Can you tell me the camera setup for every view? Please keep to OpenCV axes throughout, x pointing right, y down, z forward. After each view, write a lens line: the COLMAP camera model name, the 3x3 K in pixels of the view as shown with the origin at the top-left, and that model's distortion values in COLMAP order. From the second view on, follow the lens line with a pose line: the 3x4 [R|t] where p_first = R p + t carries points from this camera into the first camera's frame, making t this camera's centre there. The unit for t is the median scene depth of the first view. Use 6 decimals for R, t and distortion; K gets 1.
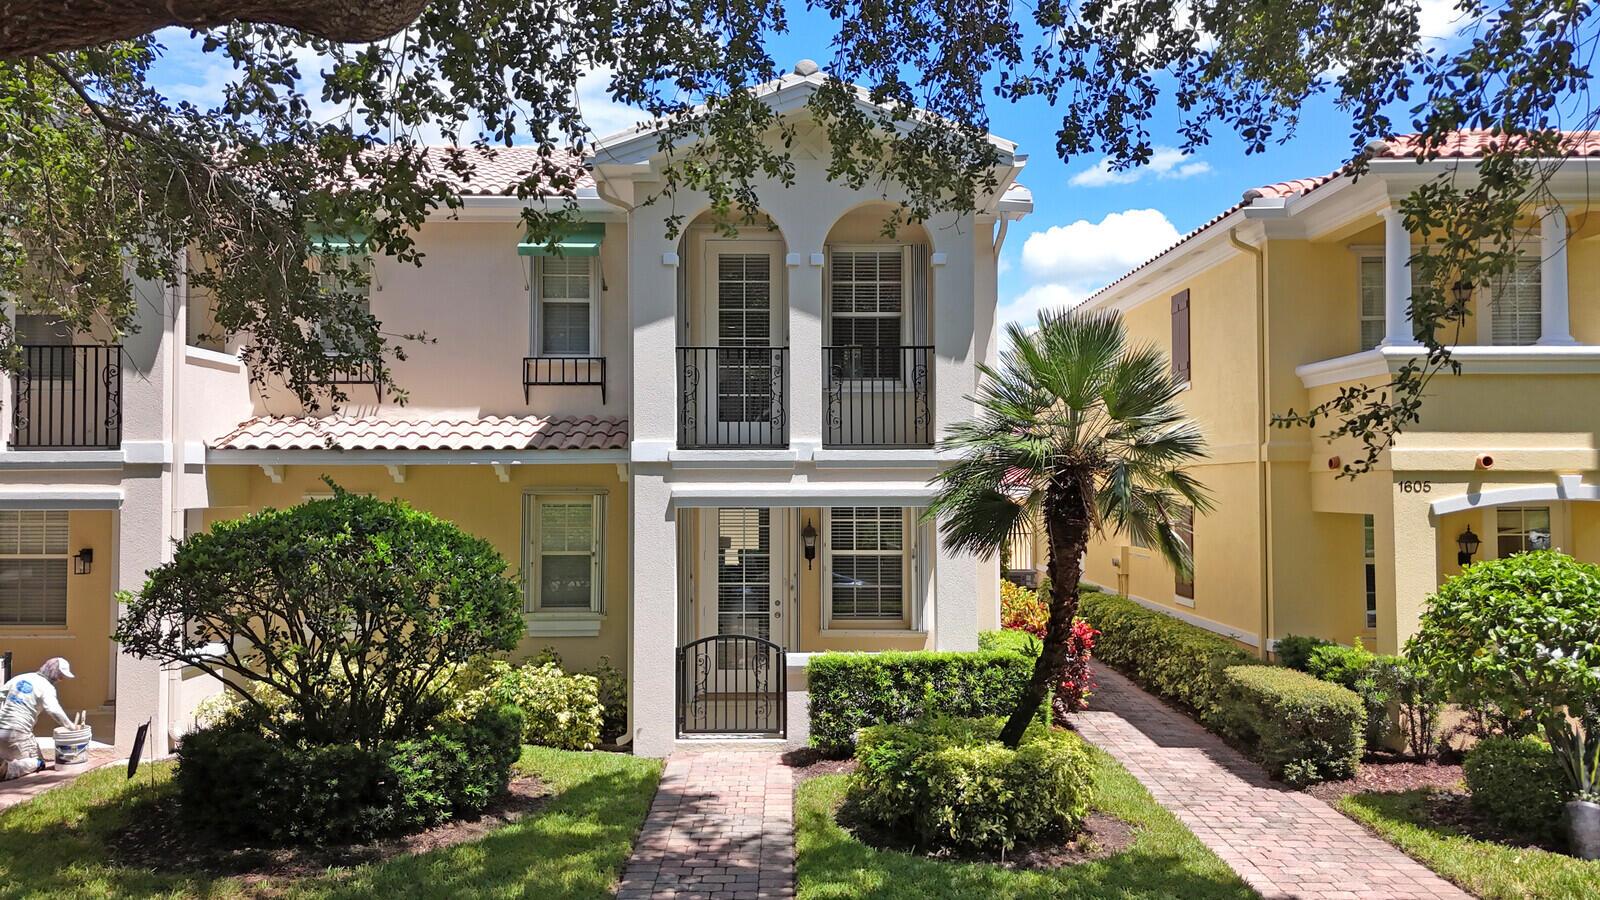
lens RADIAL K [[1172.8, 0, 810.3], [0, 1172.8, 447.6], [0, 0, 1]] dist [0.074481, -0.084644]
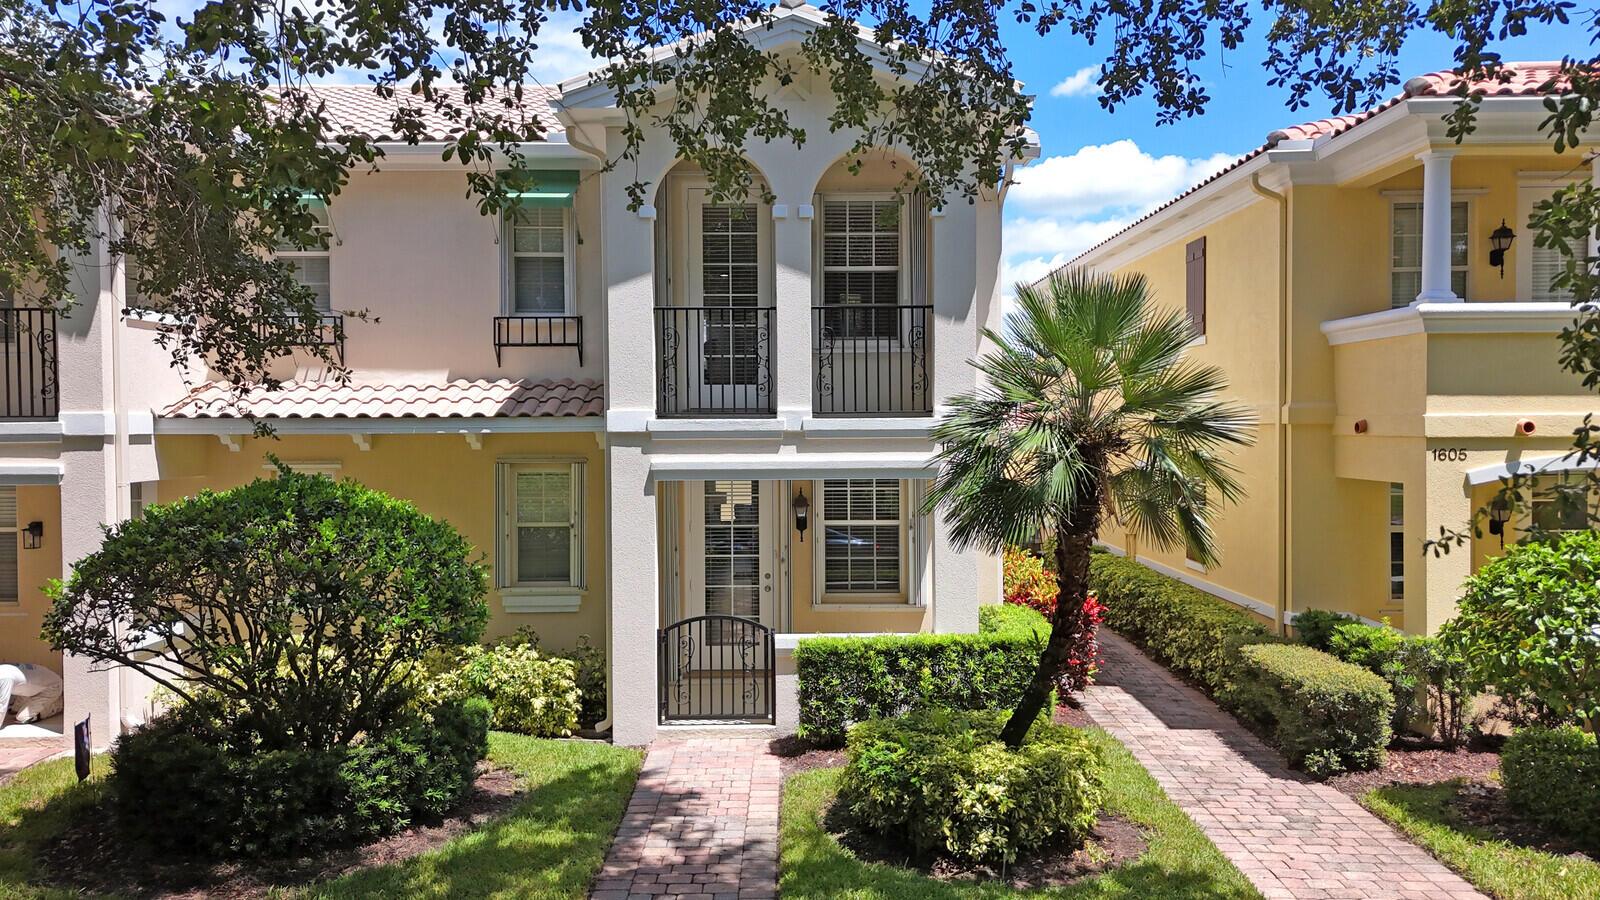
lens RADIAL K [[1171.7, 0, 809.1], [0, 1171.7, 449.7], [0, 0, 1]] dist [0.072532, -0.076183]
pose [[0.999983, -0.003780, -0.004405, 0.011794], [0.004009, 0.998582, 0.053078, -0.022700], [0.004198, -0.053095, 0.998581, 0.070228]]
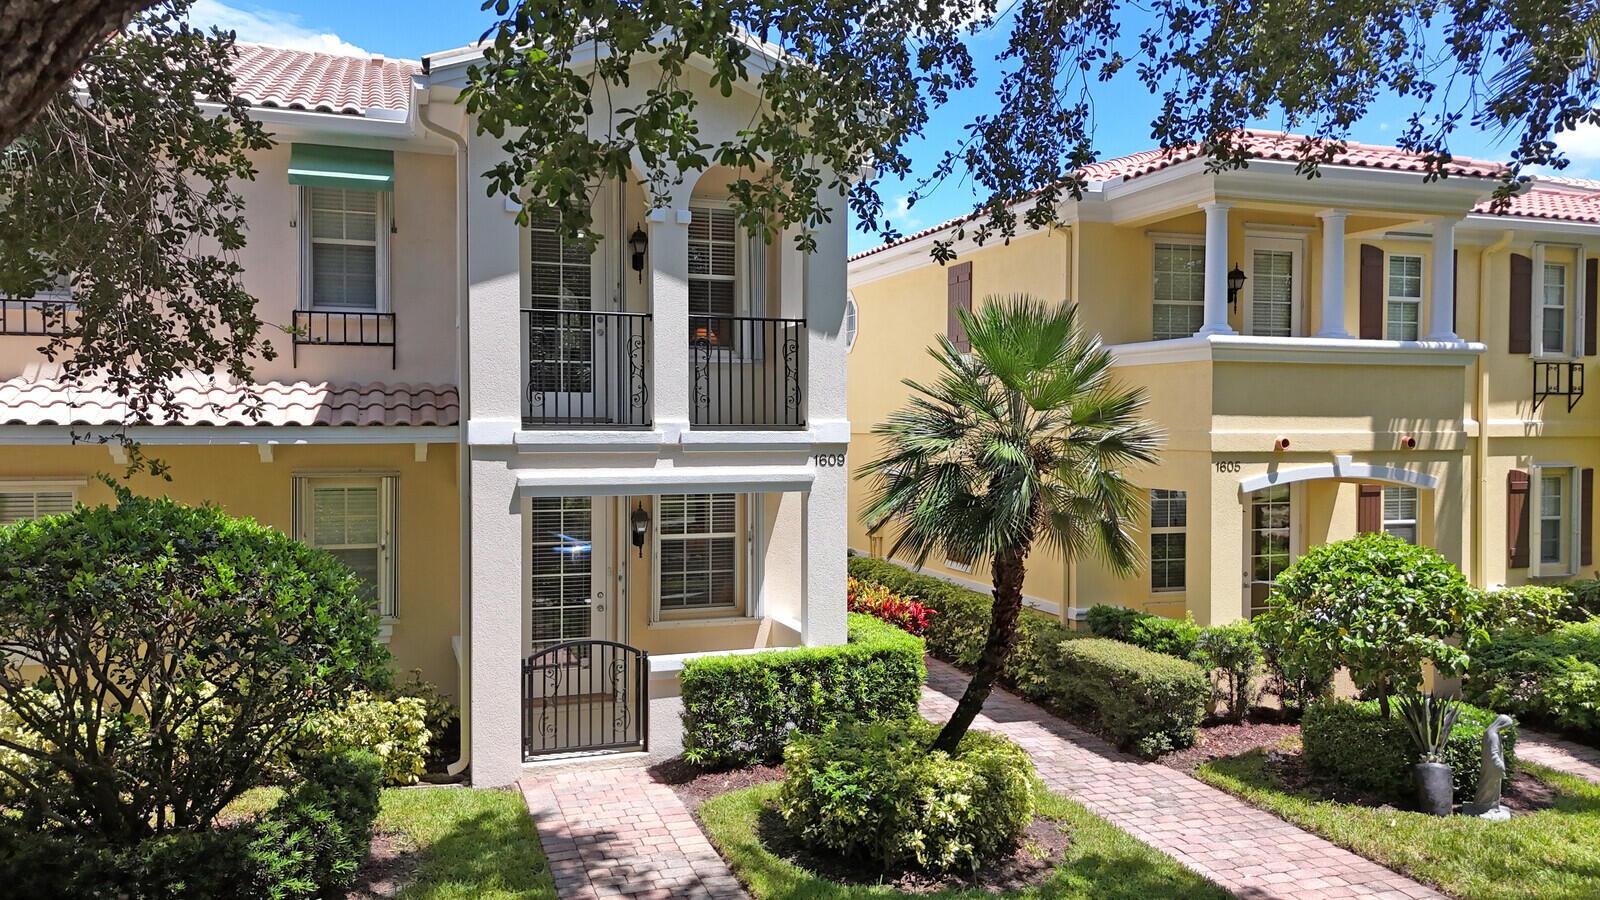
lens RADIAL K [[1171.7, 0, 809.1], [0, 1171.7, 449.7], [0, 0, 1]] dist [0.072532, -0.076183]
pose [[0.945964, -0.001920, 0.324266, -0.195271], [-0.015584, 0.998558, 0.051375, -0.031619], [-0.323897, -0.053652, 0.944570, 0.119171]]
